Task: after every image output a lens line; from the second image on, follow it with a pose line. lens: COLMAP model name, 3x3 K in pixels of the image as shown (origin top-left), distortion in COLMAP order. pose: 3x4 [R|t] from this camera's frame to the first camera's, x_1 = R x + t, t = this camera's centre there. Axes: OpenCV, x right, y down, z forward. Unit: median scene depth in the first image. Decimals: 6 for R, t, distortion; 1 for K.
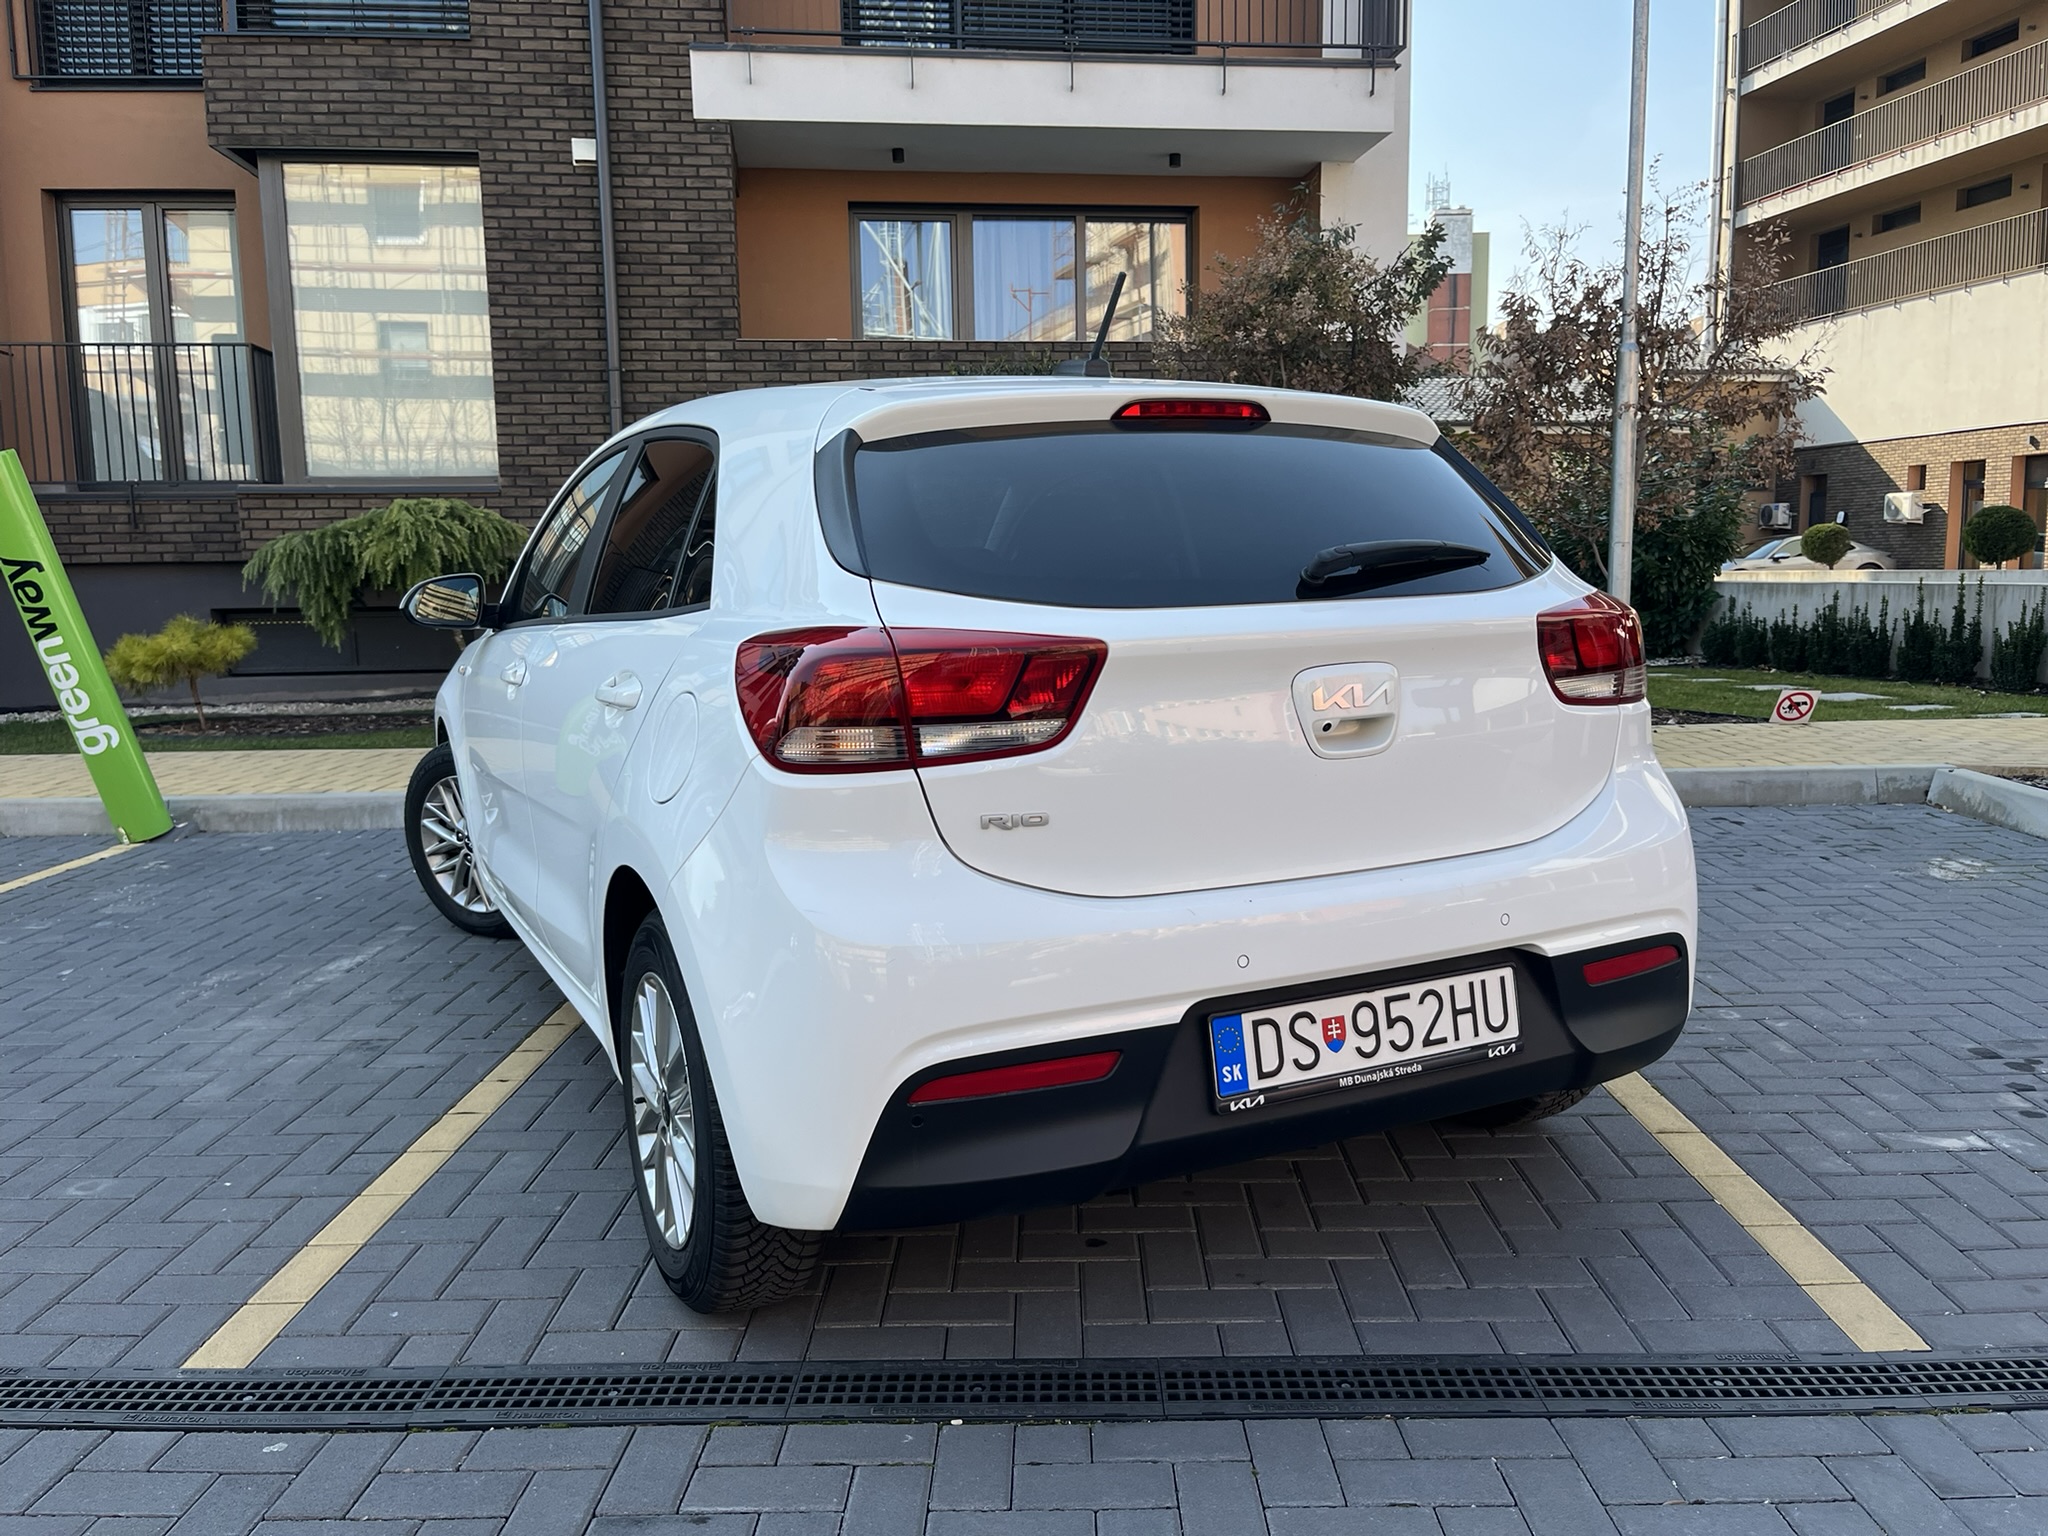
lens RADIAL K [[1541.2, 0, 1030.9], [0, 1541.2, 776.6], [0, 0, 1]] dist [0.069130, -0.100560]
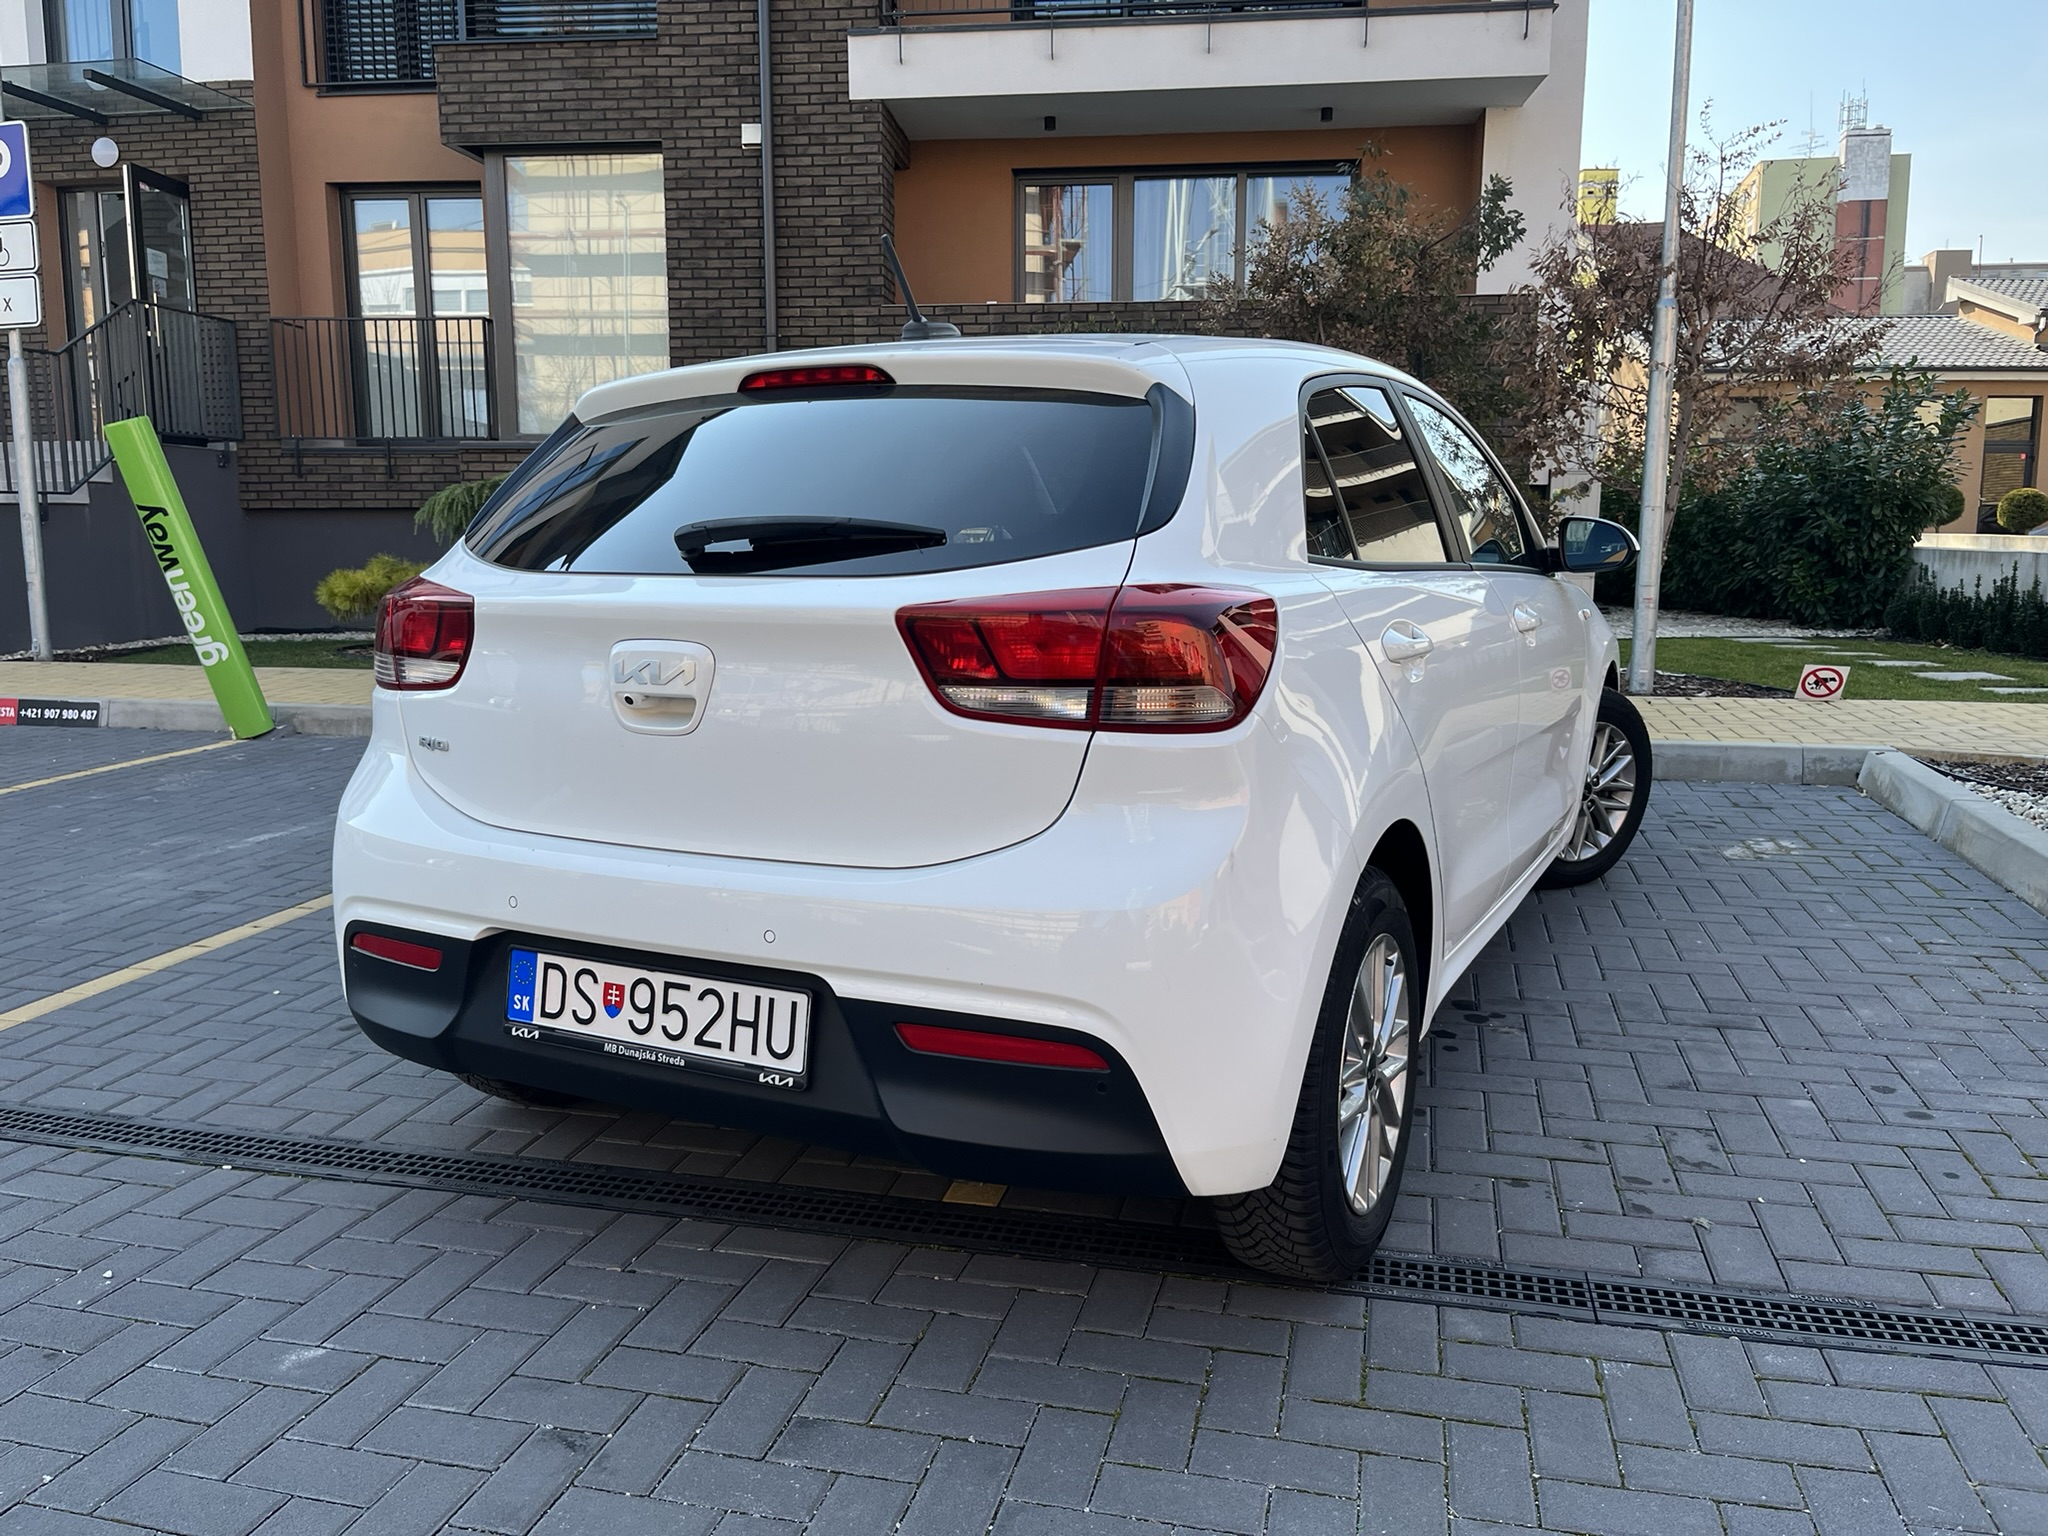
lens RADIAL K [[1548.0, 0, 1000.6], [0, 1548.0, 758.7], [0, 0, 1]] dist [0.018683, 0.003234]
pose [[0.971271, 0.049856, -0.232696, 0.158766], [-0.045114, 0.998652, 0.025657, -0.000345], [0.233662, -0.014422, 0.972211, -0.025806]]
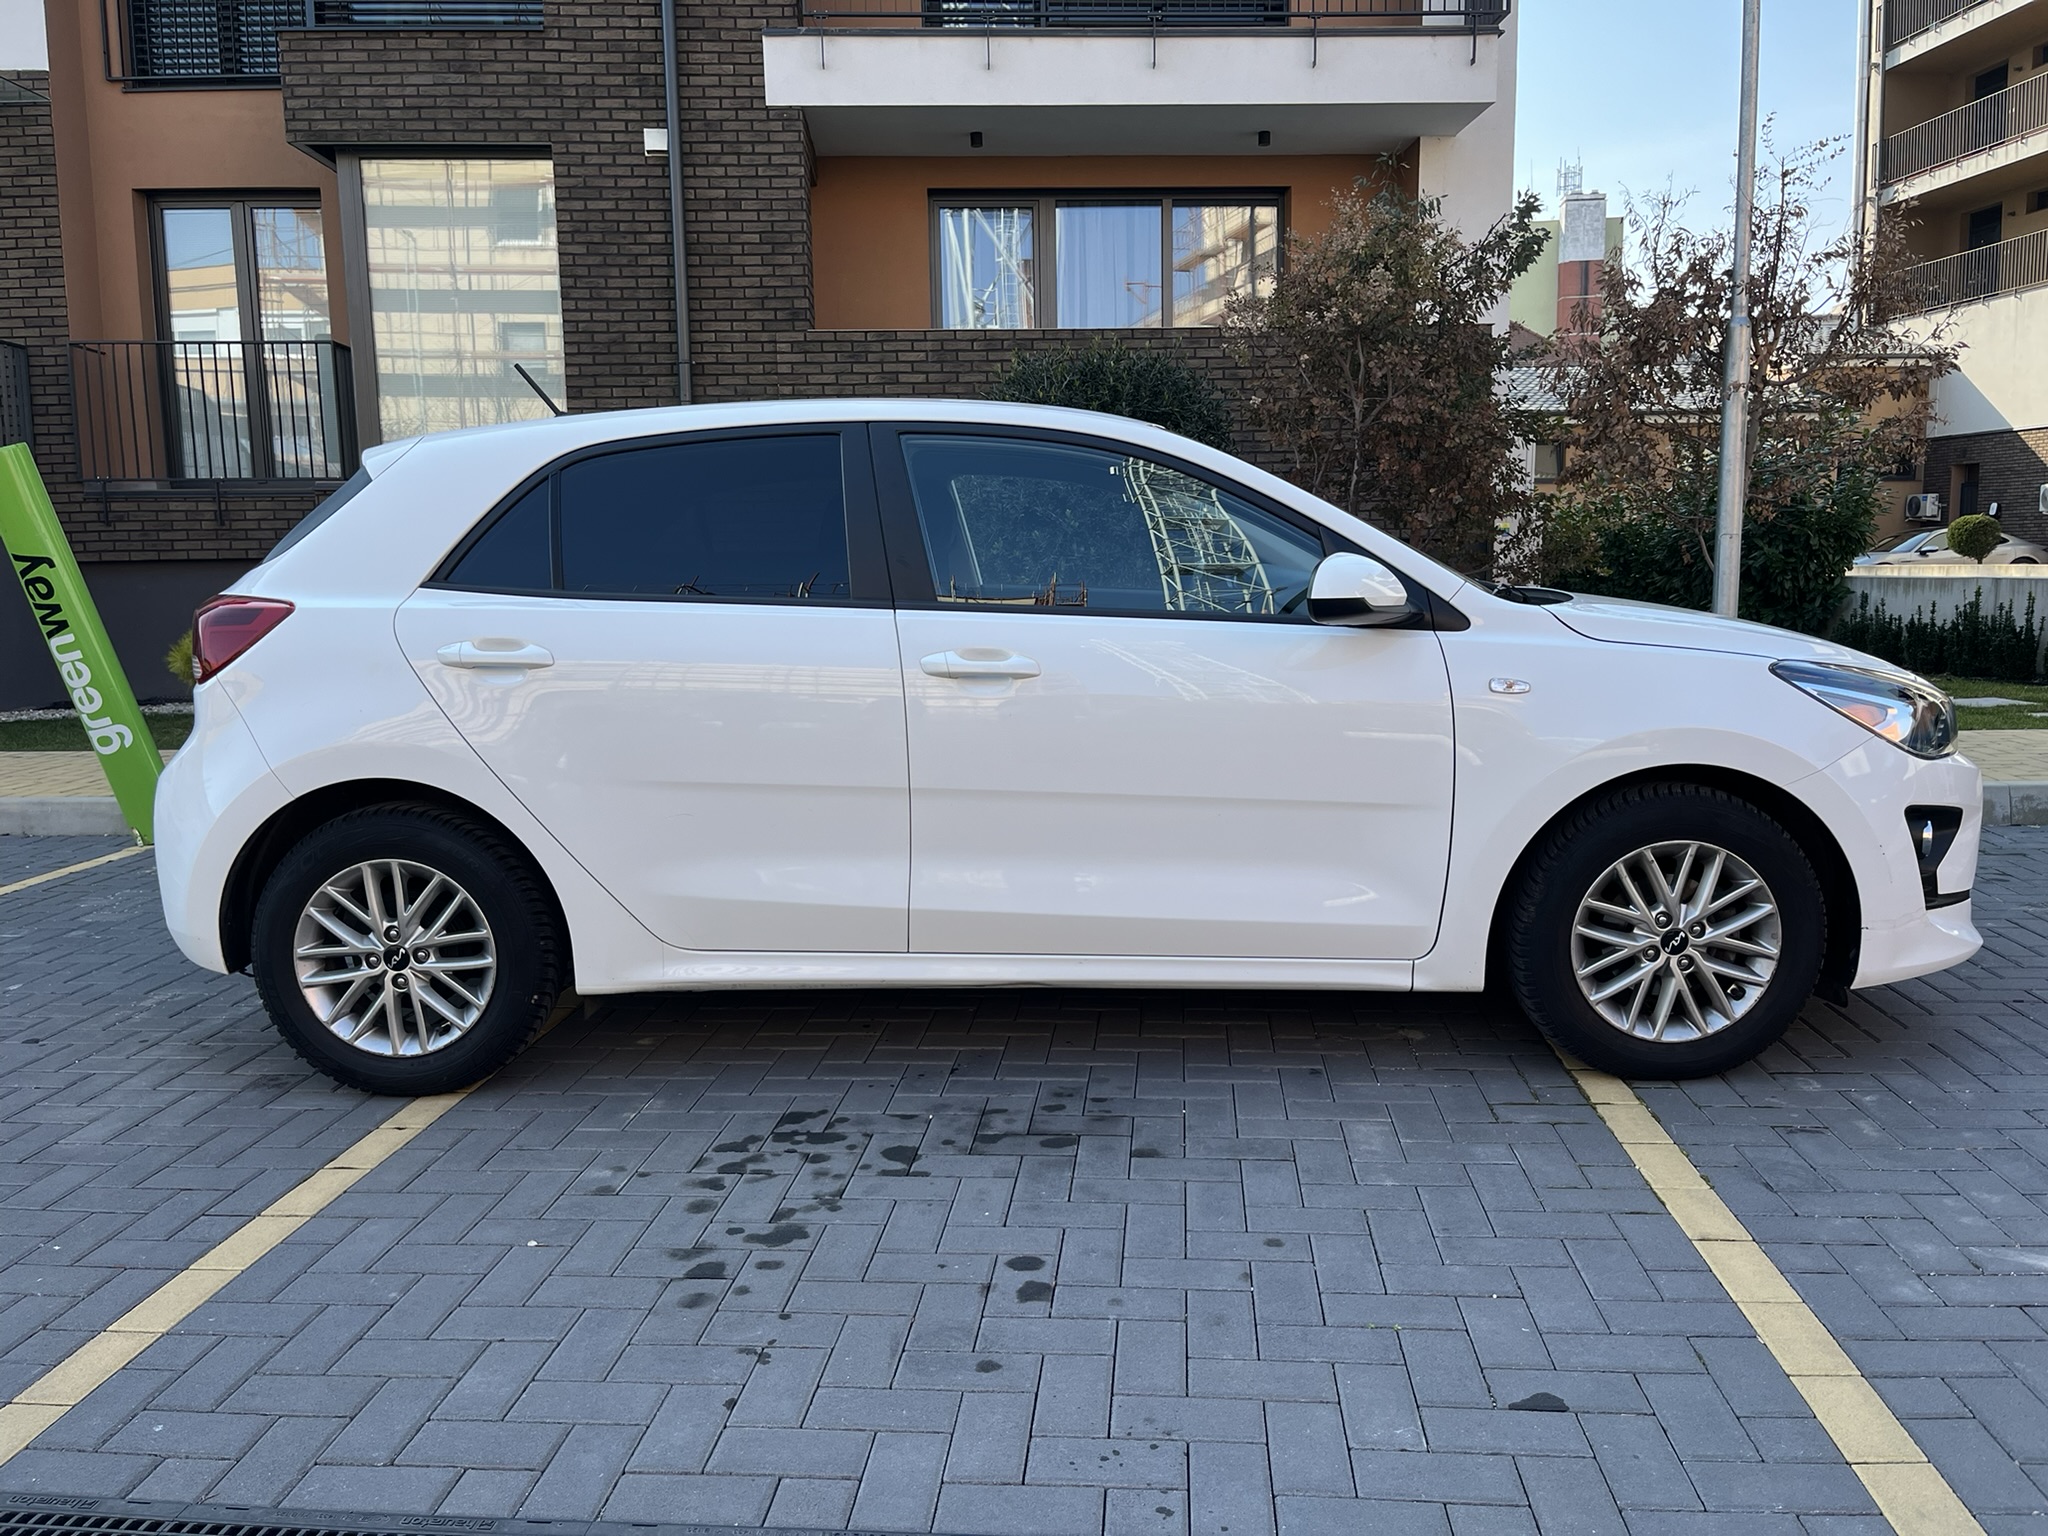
lens RADIAL K [[1540.2, 0, 1029.7], [0, 1540.2, 767.5], [0, 0, 1]] dist [0.072775, -0.104909]
pose [[0.997073, 0.008707, -0.075957, 0.027550], [-0.008927, 0.999957, -0.002556, -0.004634], [0.075931, 0.003227, 0.997108, 0.036503]]
